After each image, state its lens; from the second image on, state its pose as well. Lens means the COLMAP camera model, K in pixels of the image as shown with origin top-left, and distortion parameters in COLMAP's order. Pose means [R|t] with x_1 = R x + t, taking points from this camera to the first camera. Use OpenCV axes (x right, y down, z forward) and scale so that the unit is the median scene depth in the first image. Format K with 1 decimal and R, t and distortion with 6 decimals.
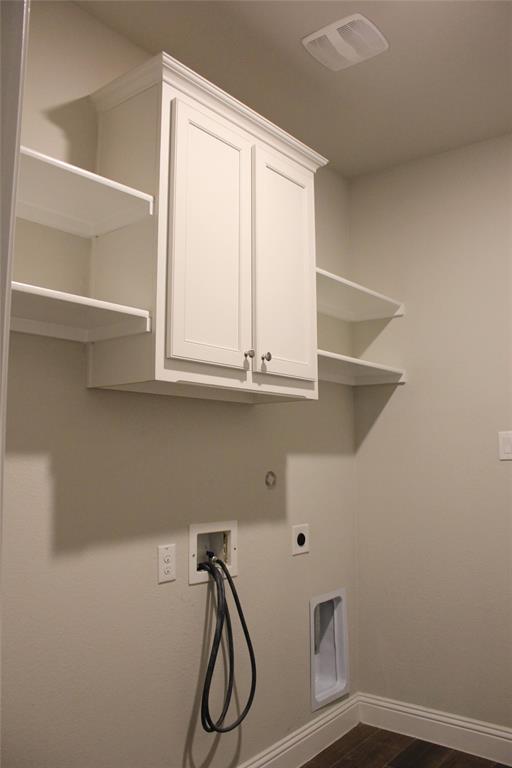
lens RADIAL K [[654.3, 0, 256.0], [0, 654.3, 384.0], [0, 0, 1]] dist [-0.127582, 0.018652]
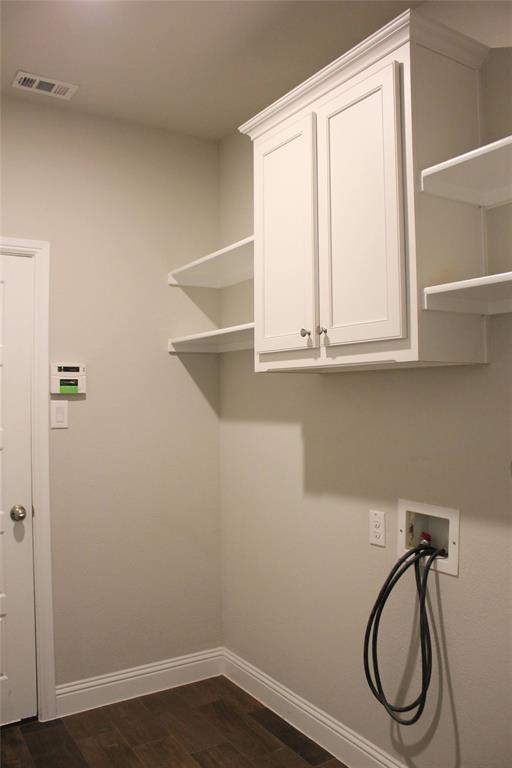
lens RADIAL K [[631.1, 0, 256.0], [0, 631.1, 384.0], [0, 0, 1]] dist [-0.181750, 0.001776]
pose [[-0.335415, -0.011720, -0.941998, 0.901496], [0.114907, 0.991948, -0.053256, 0.073708], [0.935037, -0.126105, -0.331367, 1.191157]]
